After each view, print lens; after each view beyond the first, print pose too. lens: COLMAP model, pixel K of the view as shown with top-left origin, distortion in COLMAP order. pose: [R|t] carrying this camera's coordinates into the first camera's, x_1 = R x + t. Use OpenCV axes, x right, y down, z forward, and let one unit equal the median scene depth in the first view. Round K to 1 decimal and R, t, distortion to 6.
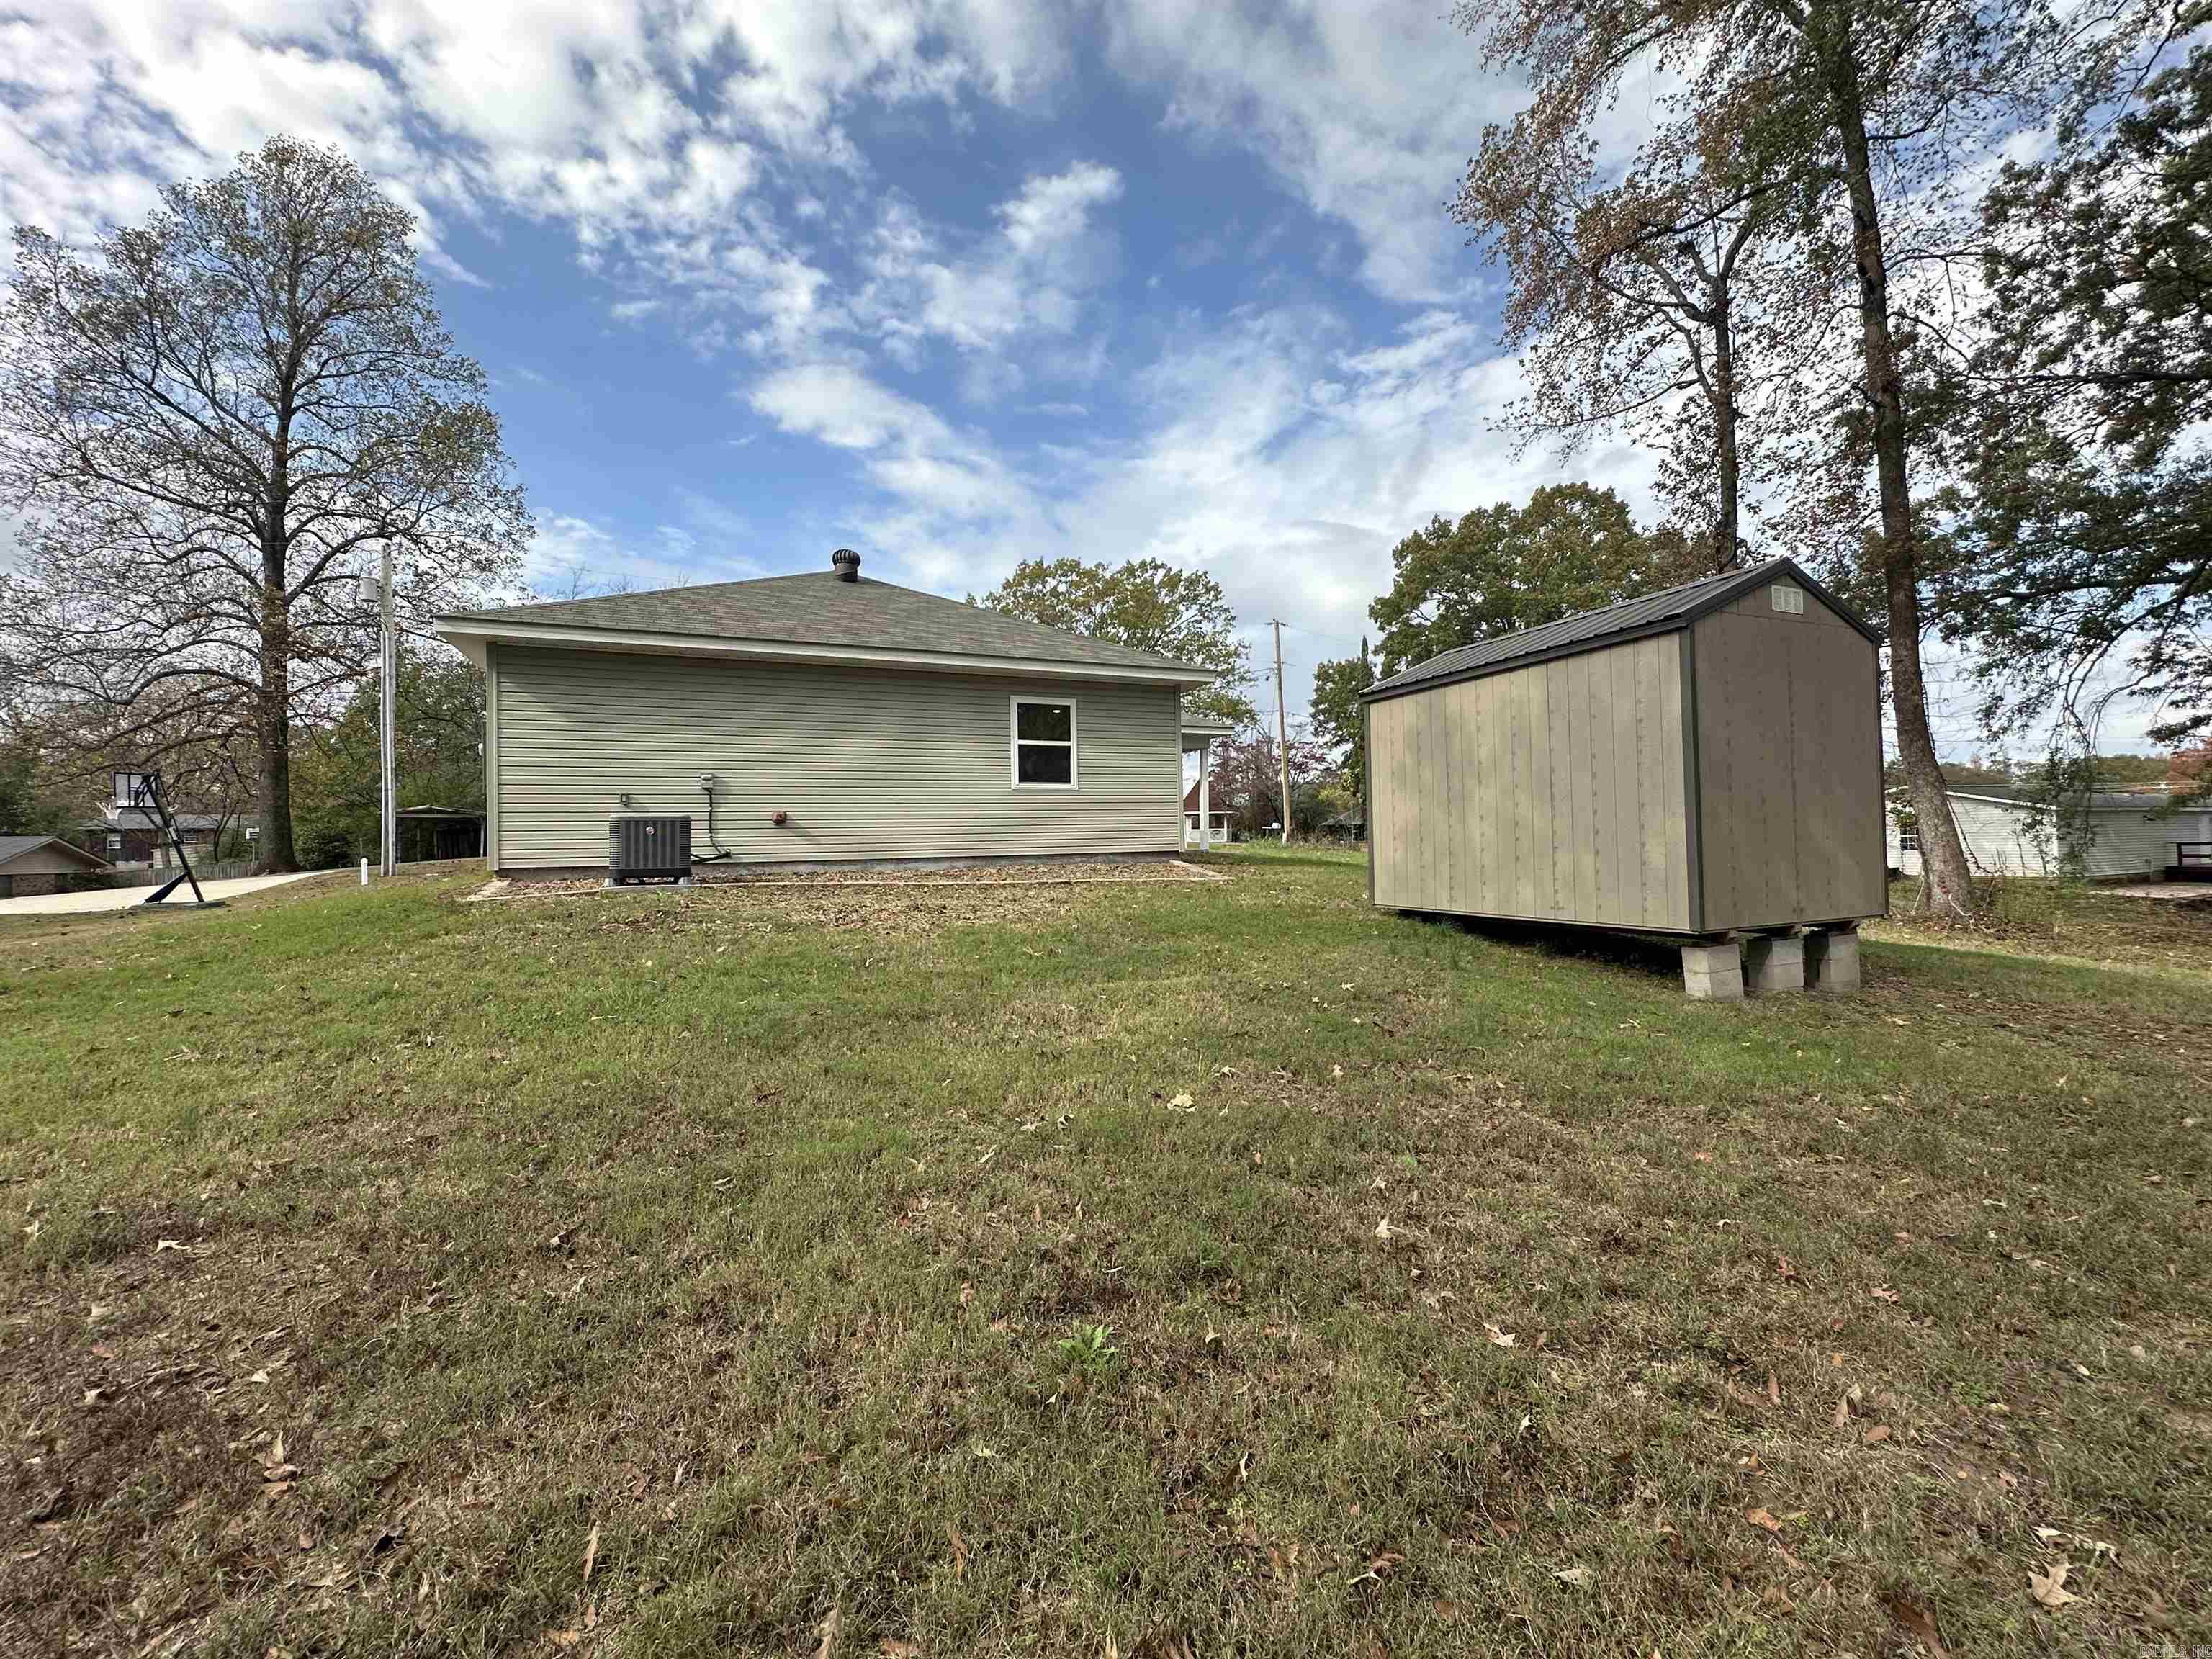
lens RADIAL K [[886.8, 0, 1105.3], [0, 886.8, 820.5], [0, 0, 1]] dist [-0.000311, -0.000030]
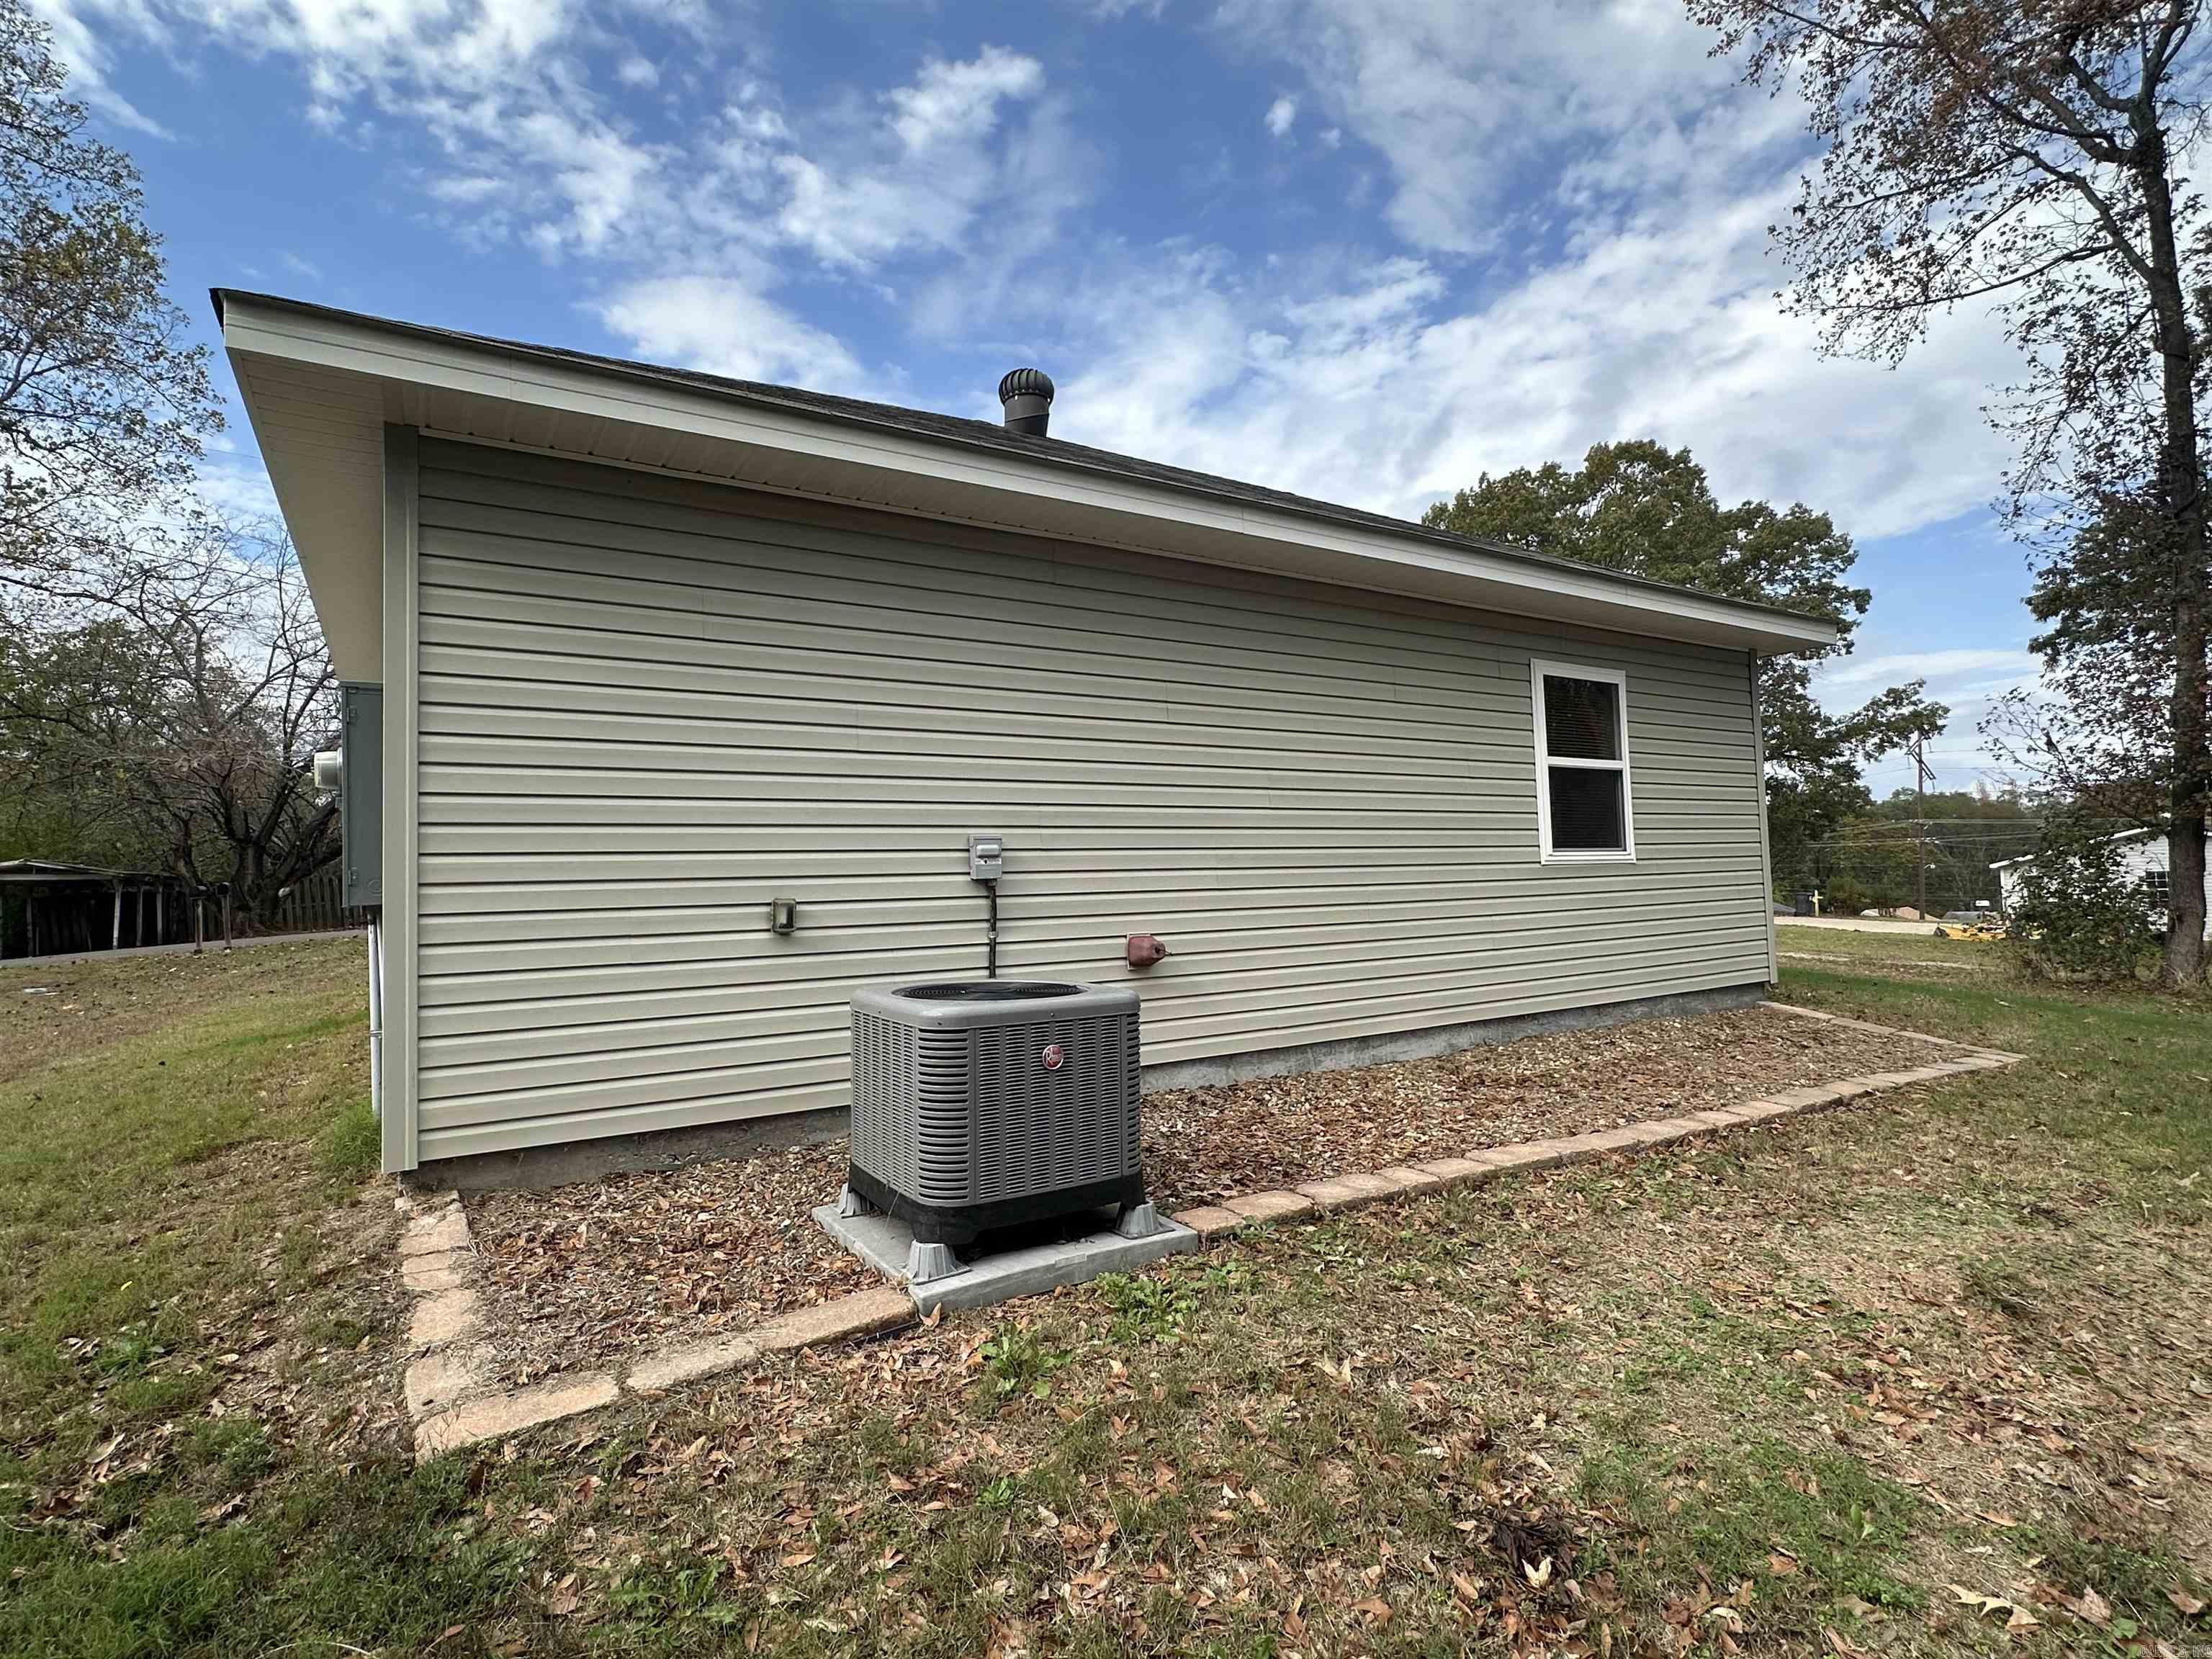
lens RADIAL K [[1109.4, 0, 1110.4], [0, 1109.4, 745.1], [0, 0, 1]] dist [0.002731, -0.000286]
pose [[0.991769, 0.007018, 0.127850, -0.128519], [0.006433, 0.994504, -0.104498, -0.012148], [-0.127881, 0.104461, 0.986273, 0.149618]]
